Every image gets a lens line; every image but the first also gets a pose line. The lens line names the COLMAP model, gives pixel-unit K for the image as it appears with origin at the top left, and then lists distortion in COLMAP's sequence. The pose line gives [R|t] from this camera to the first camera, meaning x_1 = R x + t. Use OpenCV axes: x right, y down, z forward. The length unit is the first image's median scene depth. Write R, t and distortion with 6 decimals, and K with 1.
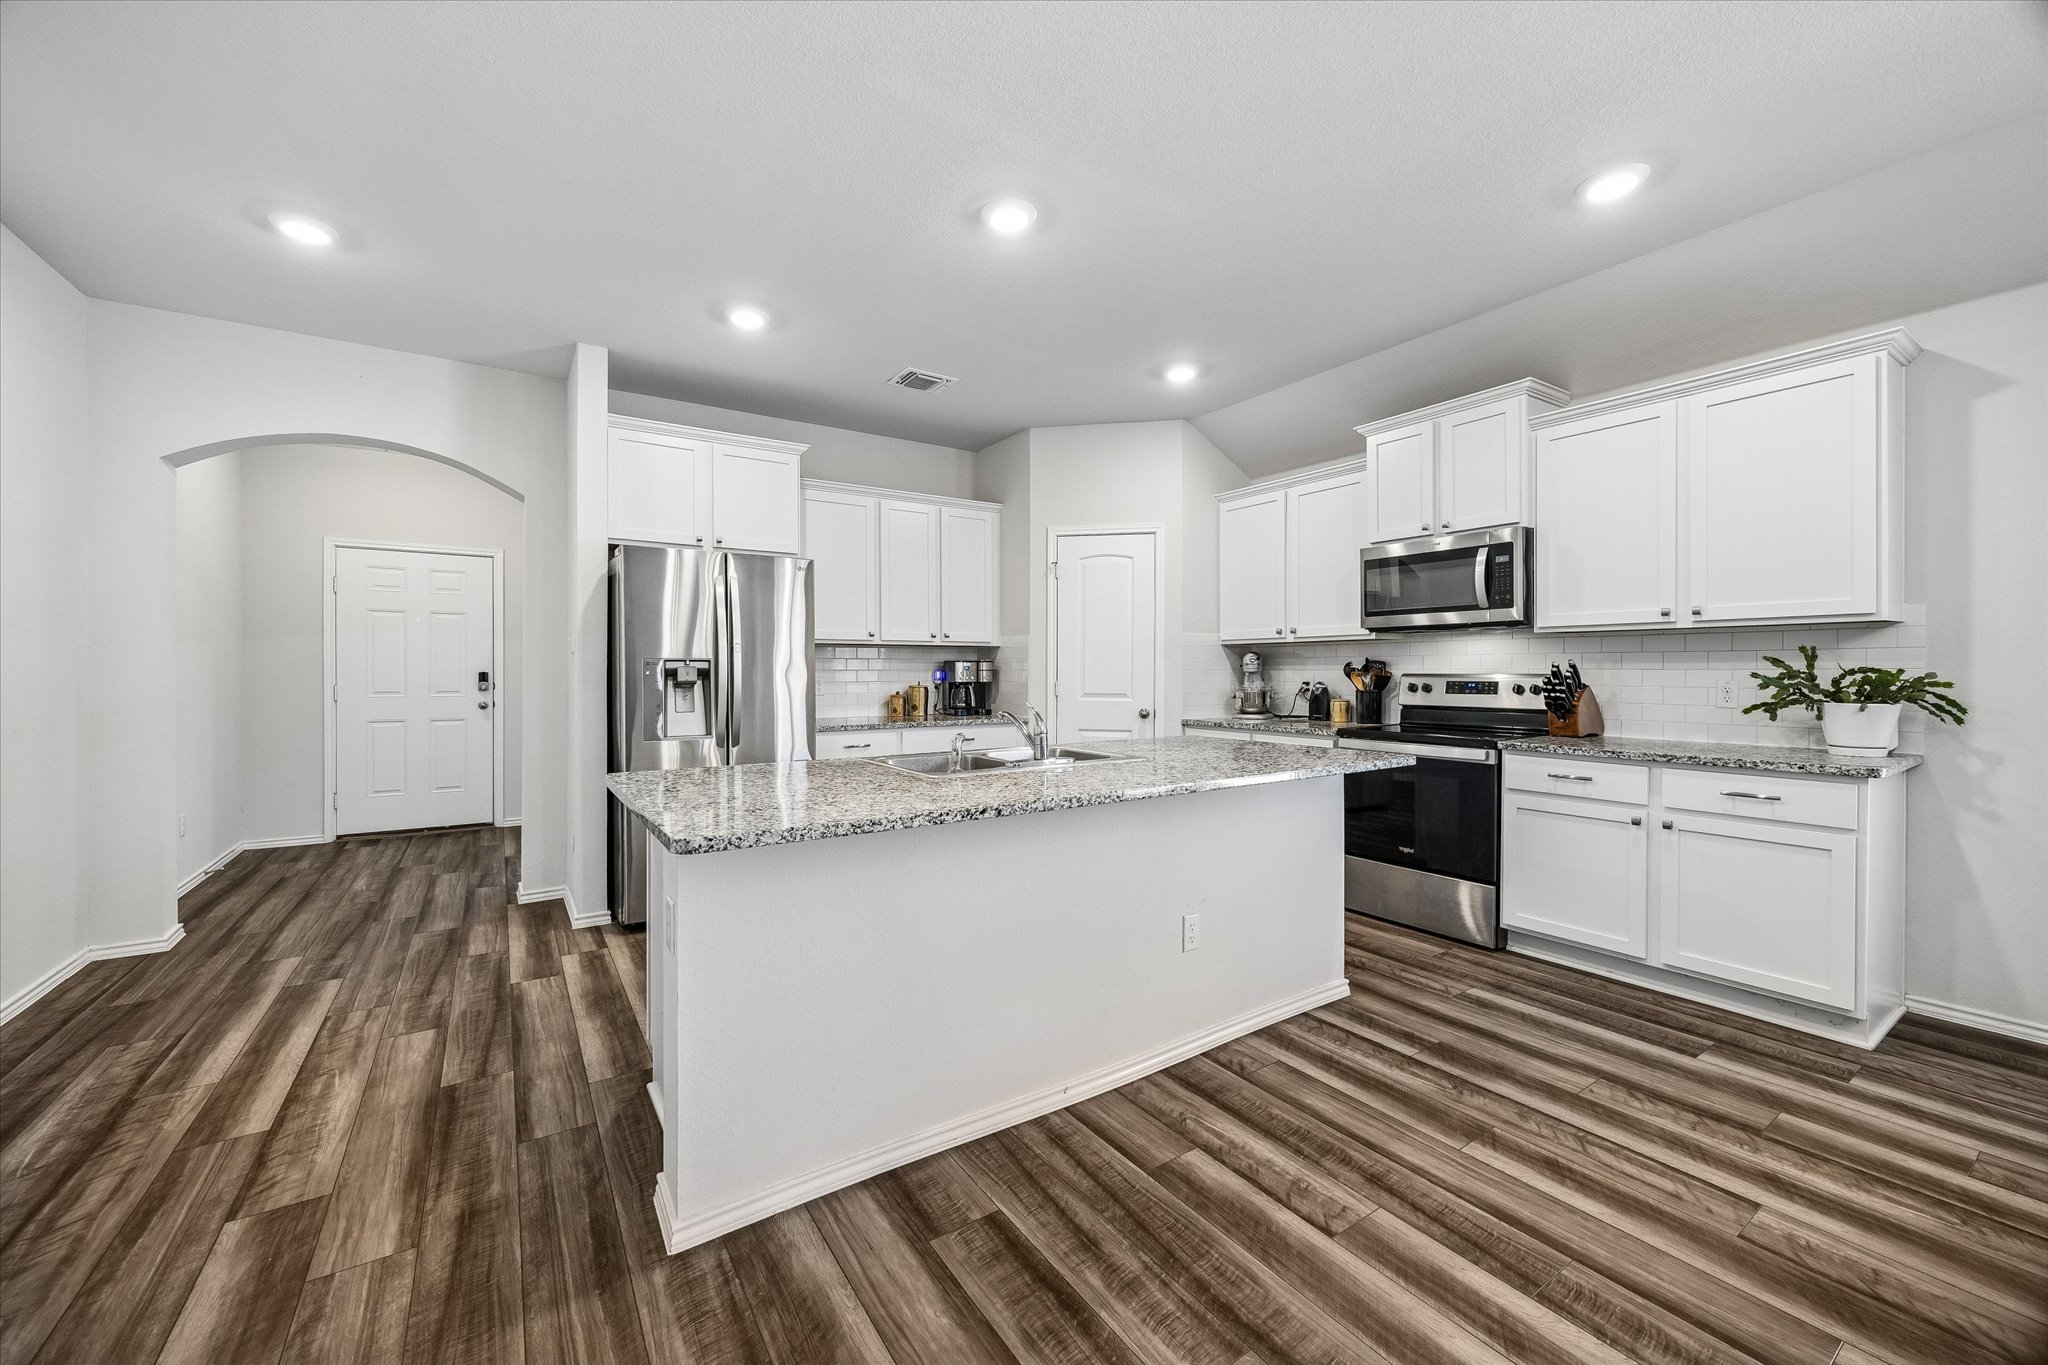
lens RADIAL K [[776.7, 0, 1013.1], [0, 776.7, 678.8], [0, 0, 1]] dist [-0.001941, -0.000075]
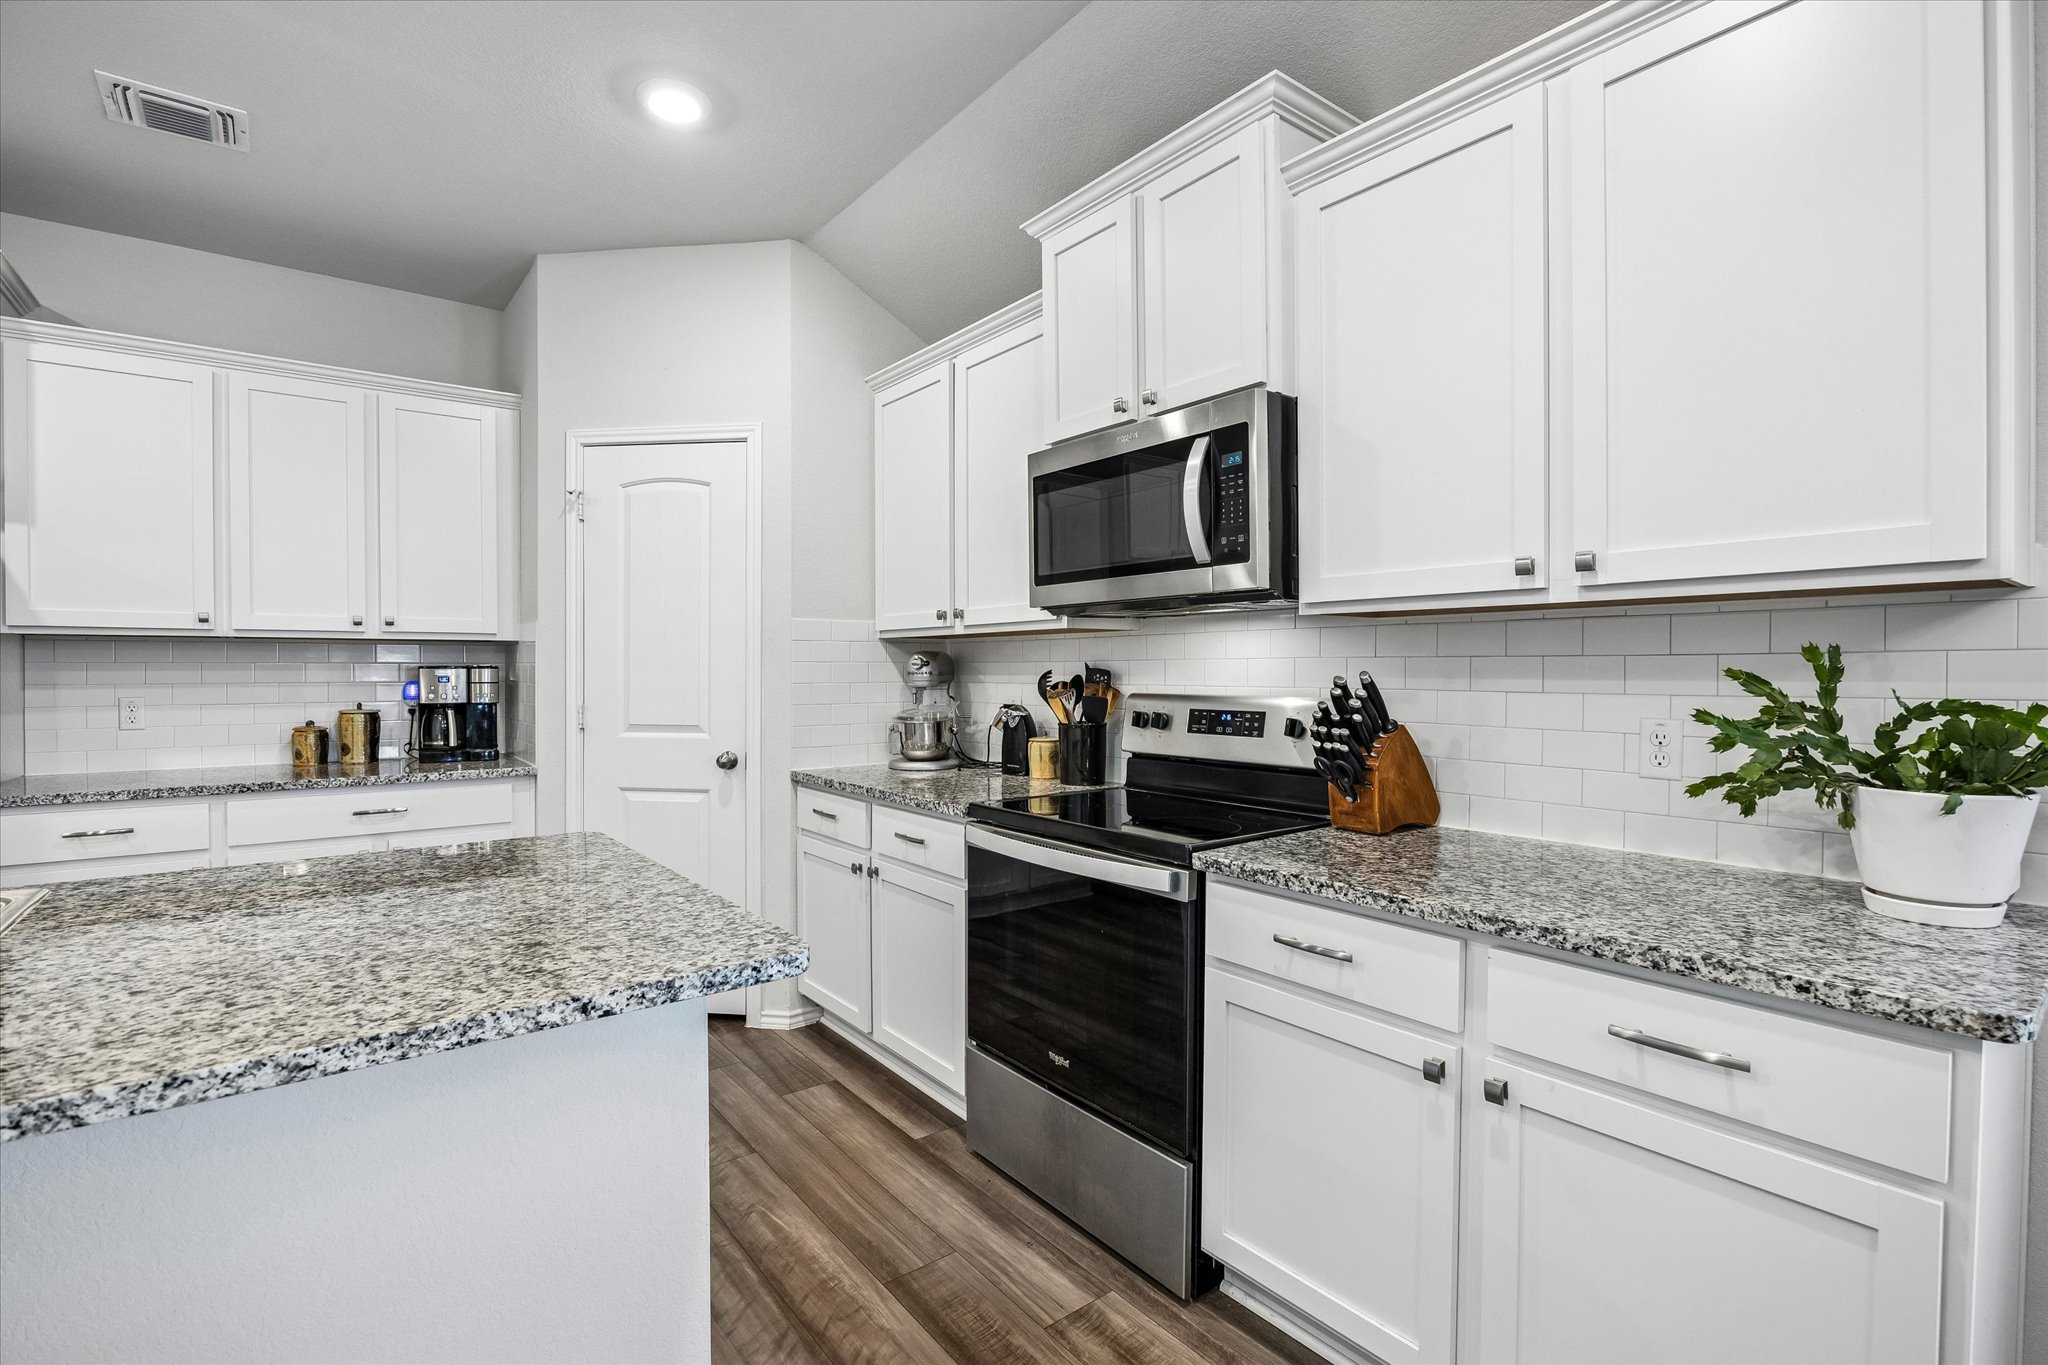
lens RADIAL K [[922.6, 0, 1014.1], [0, 922.6, 684.7], [0, 0, 1]] dist [-0.018307, 0.000585]
pose [[0.997382, 0.000294, 0.072309, 0.572830], [-0.000556, 0.999993, 0.003604, -0.022983], [-0.072307, -0.003634, 0.997376, 0.559333]]
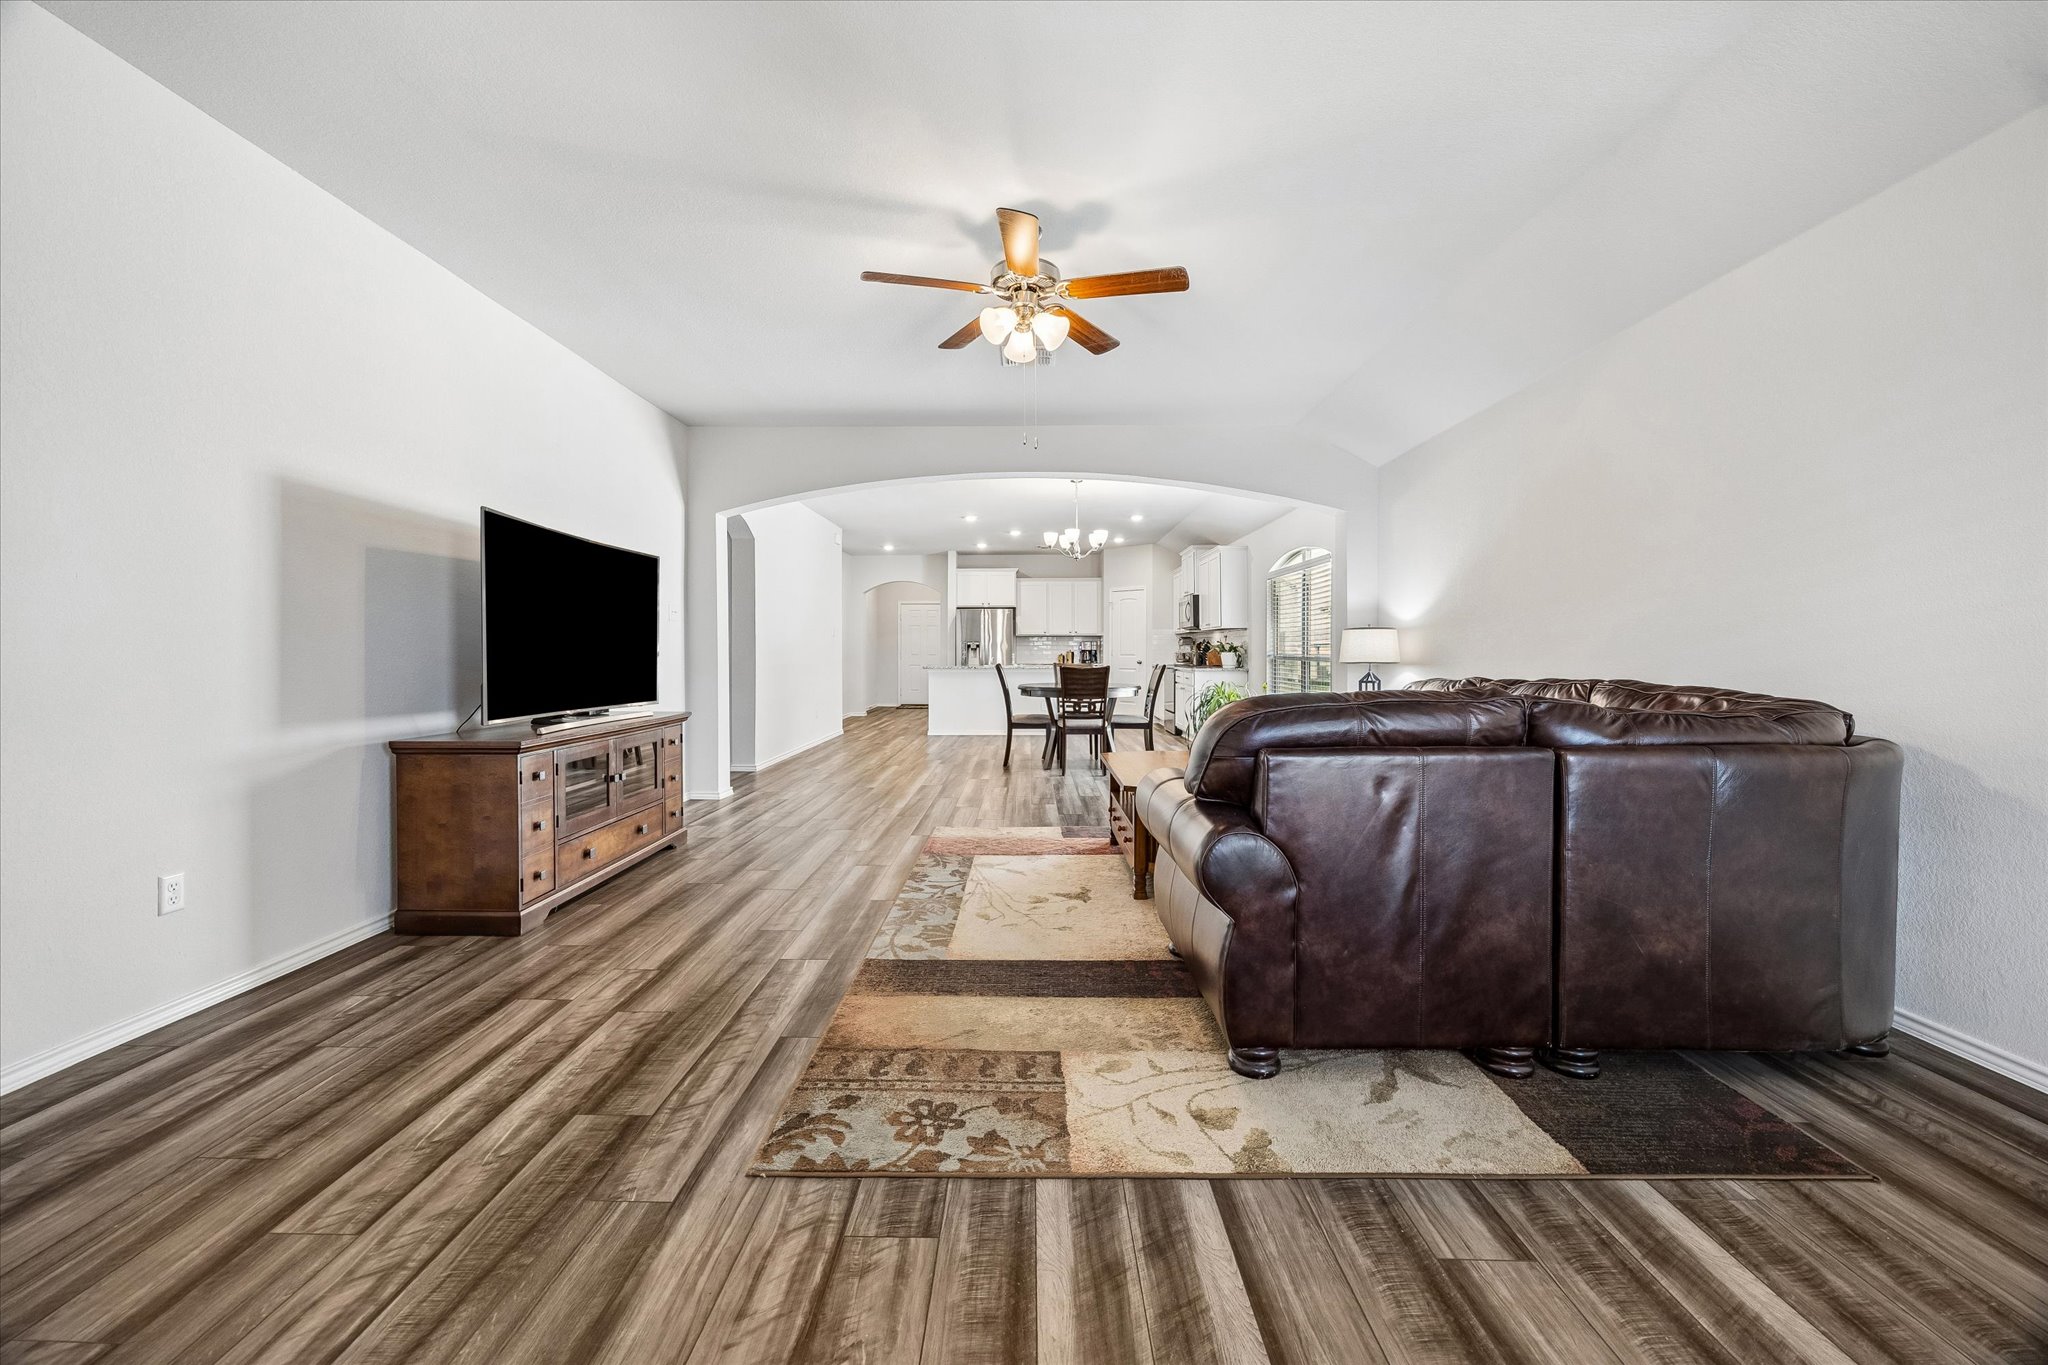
lens RADIAL K [[776.7, 0, 1024.1], [0, 776.7, 683.2], [0, 0, 1]] dist [-0.001941, -0.000075]
pose [[0.826157, 0.026727, -0.562805, 2.223455], [-0.009452, 0.999391, 0.033585, 0.054273], [0.563360, -0.022427, 0.825907, -2.227099]]
